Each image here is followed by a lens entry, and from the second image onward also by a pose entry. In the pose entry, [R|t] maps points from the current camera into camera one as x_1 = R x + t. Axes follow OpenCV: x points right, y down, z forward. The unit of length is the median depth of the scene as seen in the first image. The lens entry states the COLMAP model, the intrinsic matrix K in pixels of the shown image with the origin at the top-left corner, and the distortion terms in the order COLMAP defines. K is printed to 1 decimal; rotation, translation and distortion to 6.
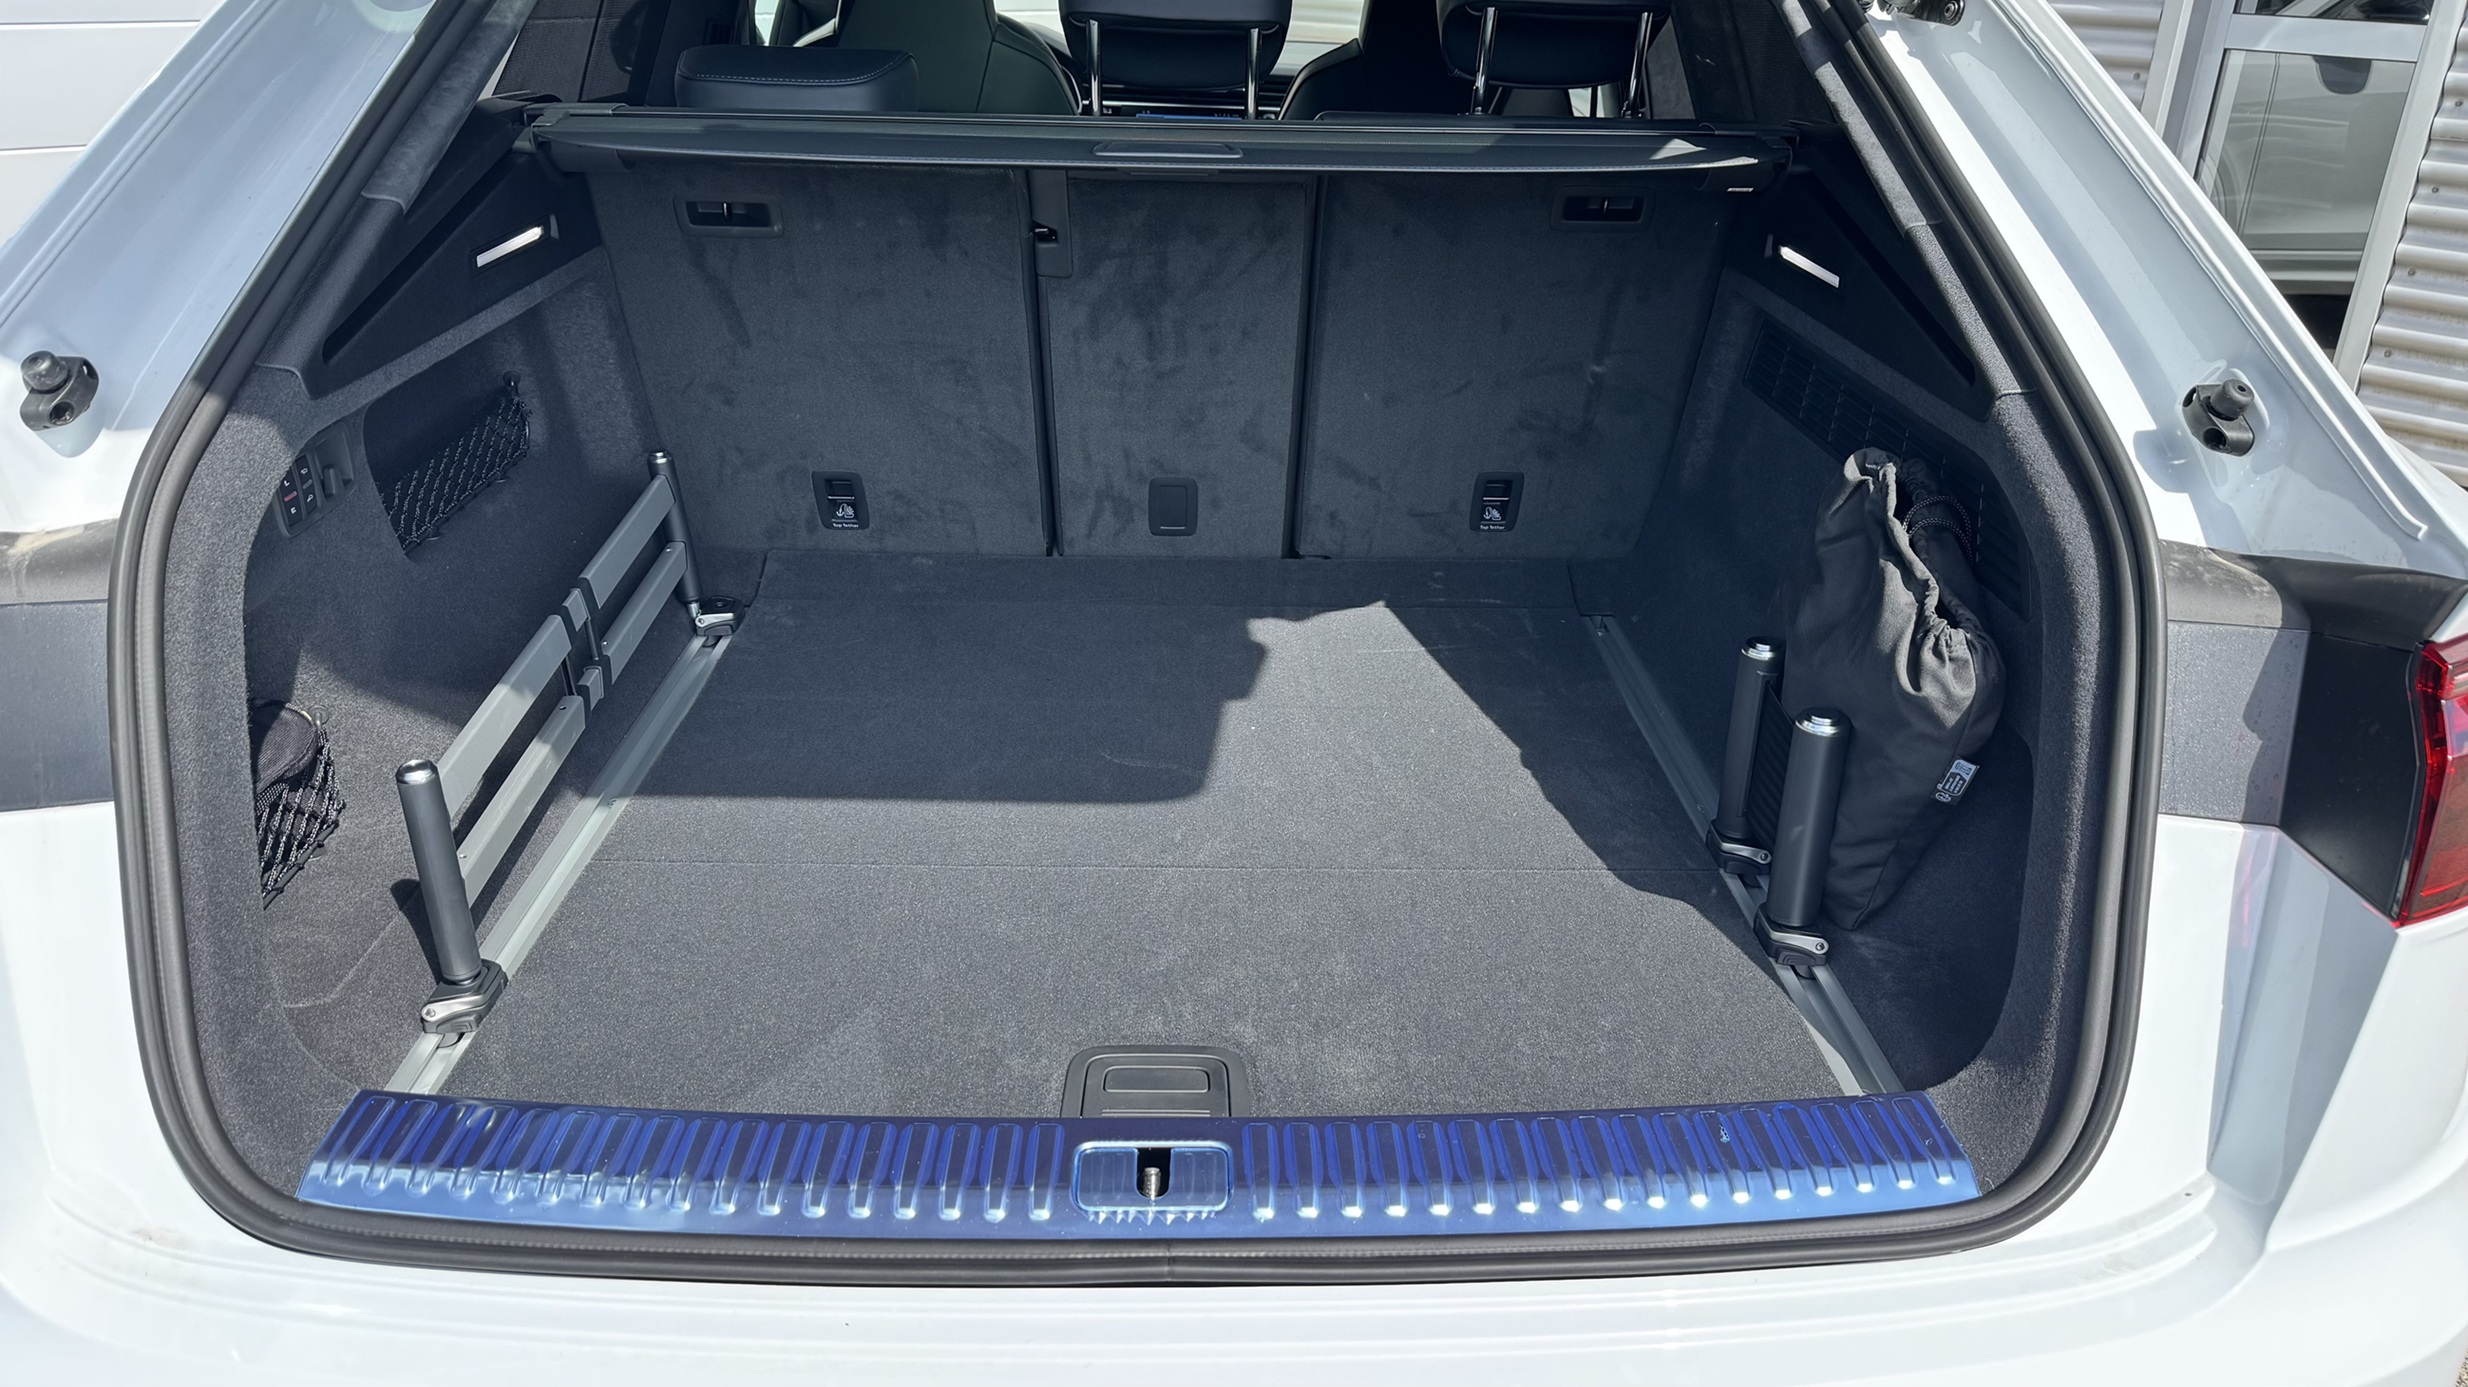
lens RADIAL K [[1639.1, 0, 1232.8], [0, 1639.1, 692.9], [0, 0, 1]] dist [0.014635, -0.018891]
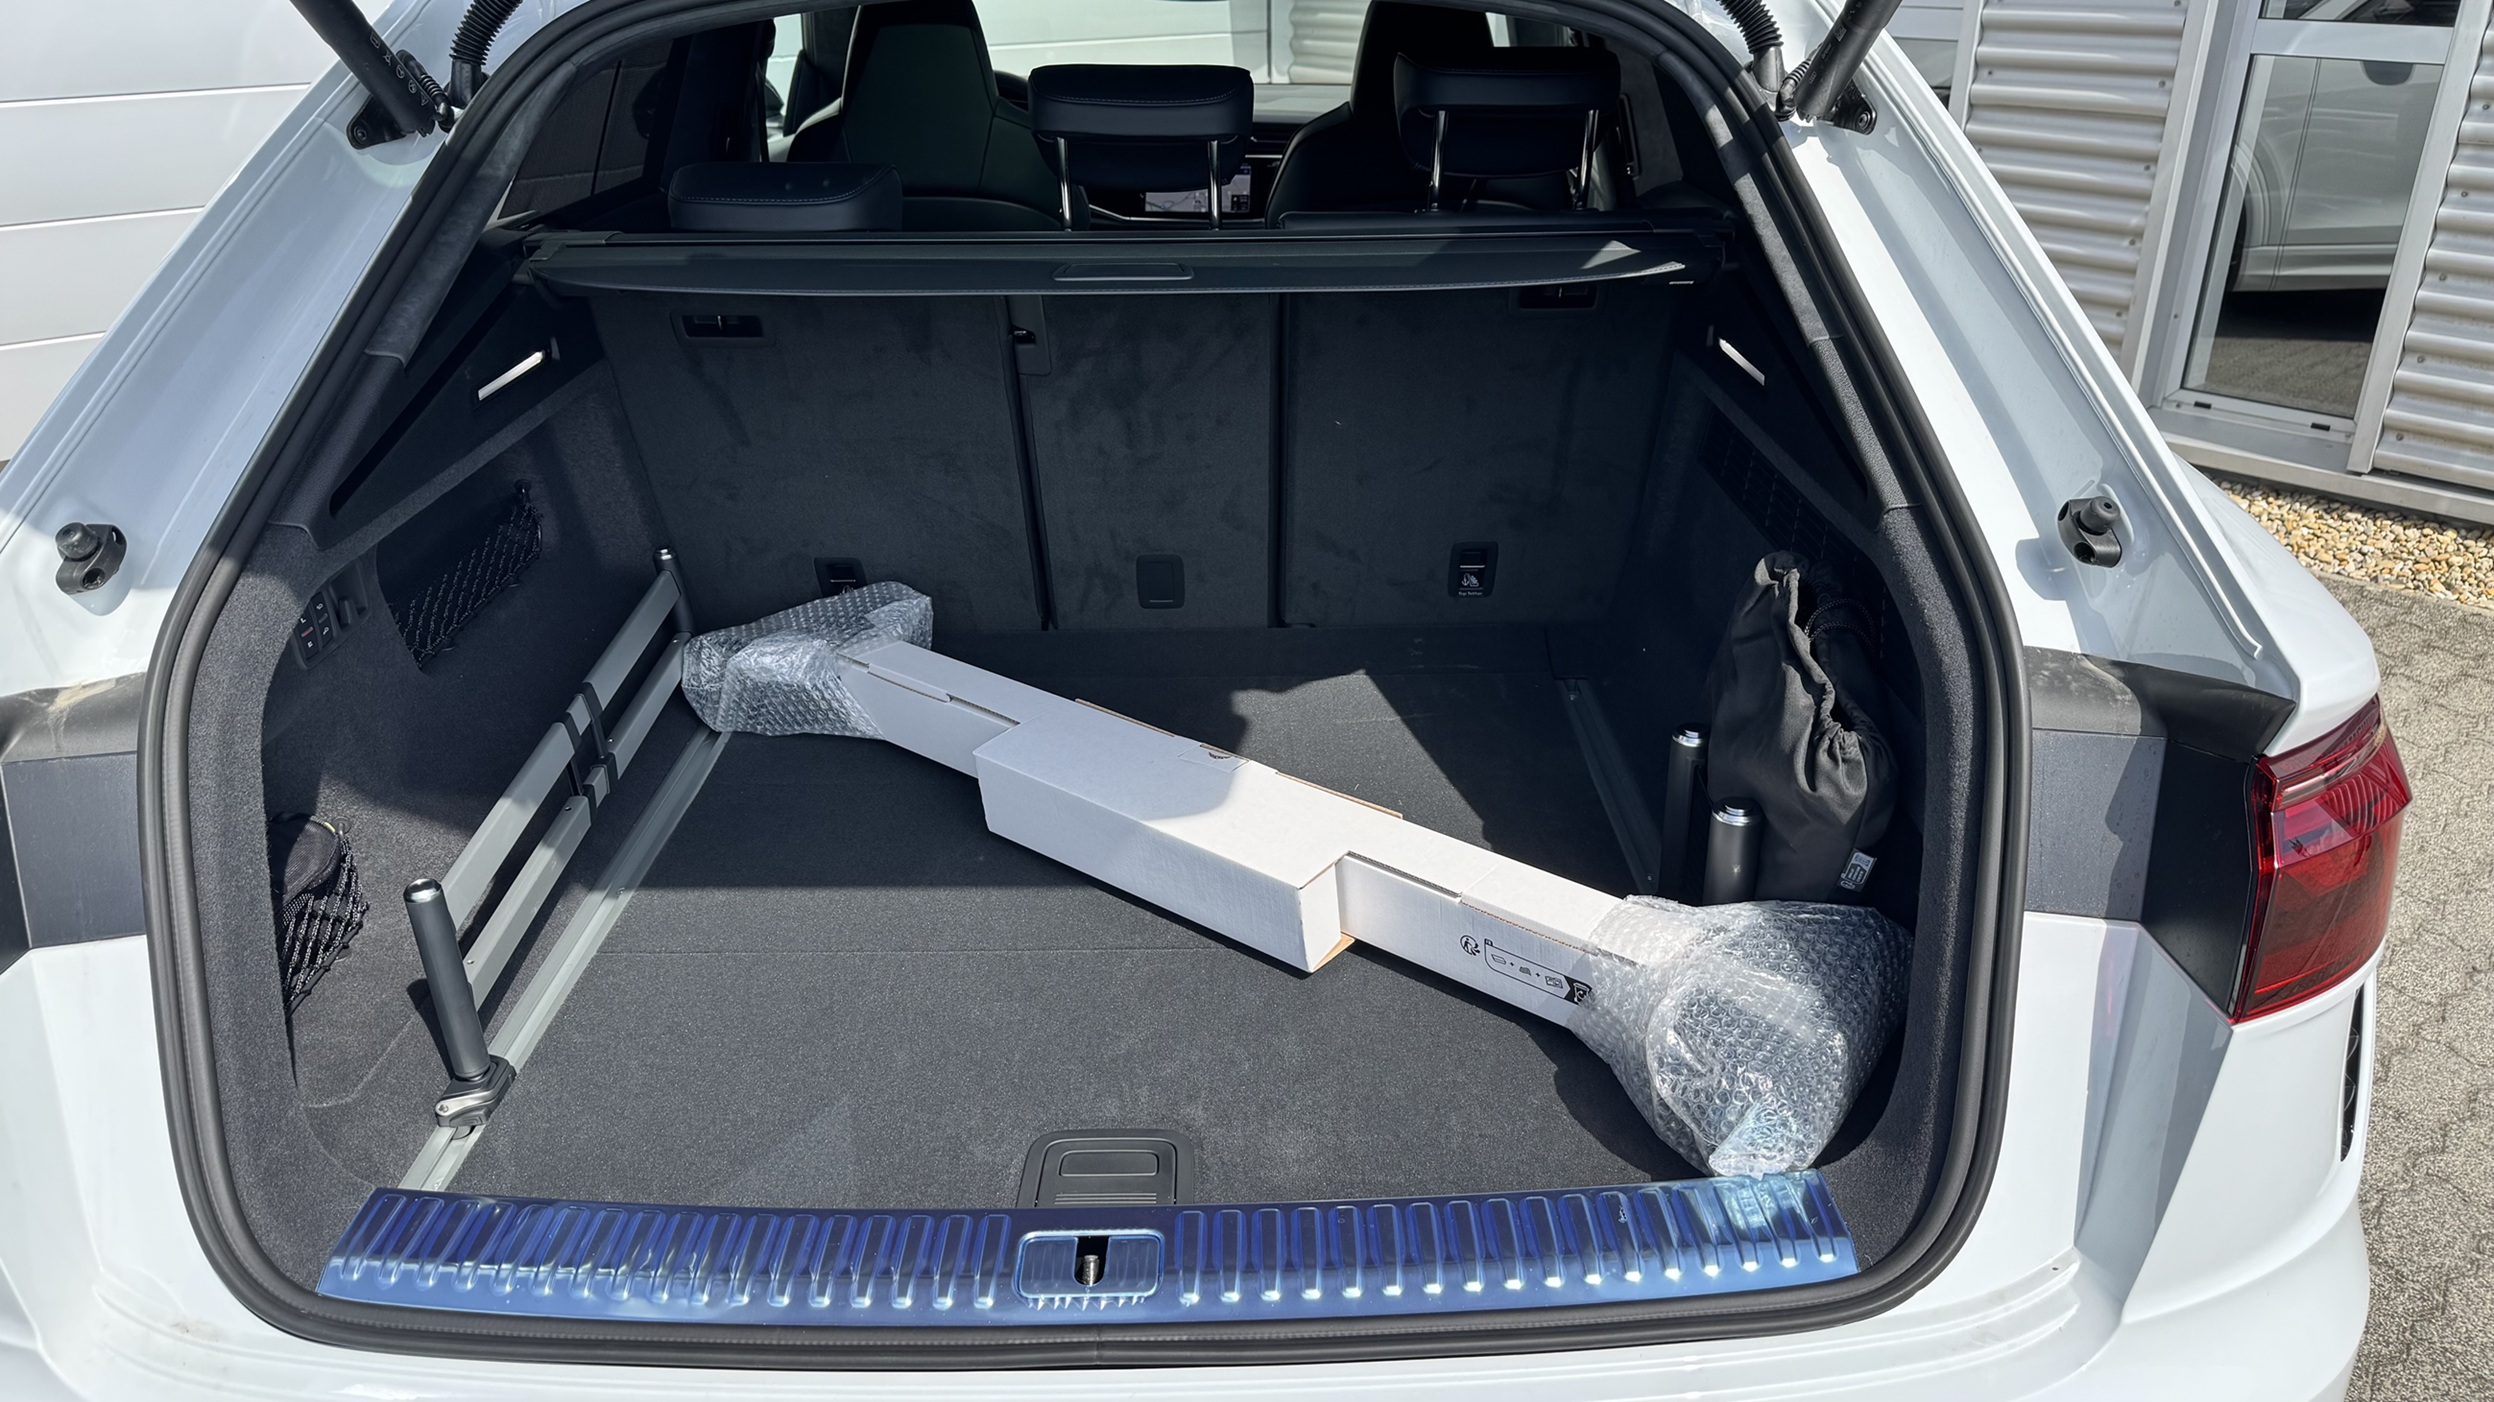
lens RADIAL K [[1656.4, 0, 1253.1], [0, 1656.4, 702.5], [0, 0, 1]] dist [0.014635, -0.018891]
pose [[0.999439, -0.019943, -0.026925, 0.080857], [0.020087, 0.999785, 0.005082, -0.068051], [0.026818, -0.005620, 0.999625, -0.080489]]
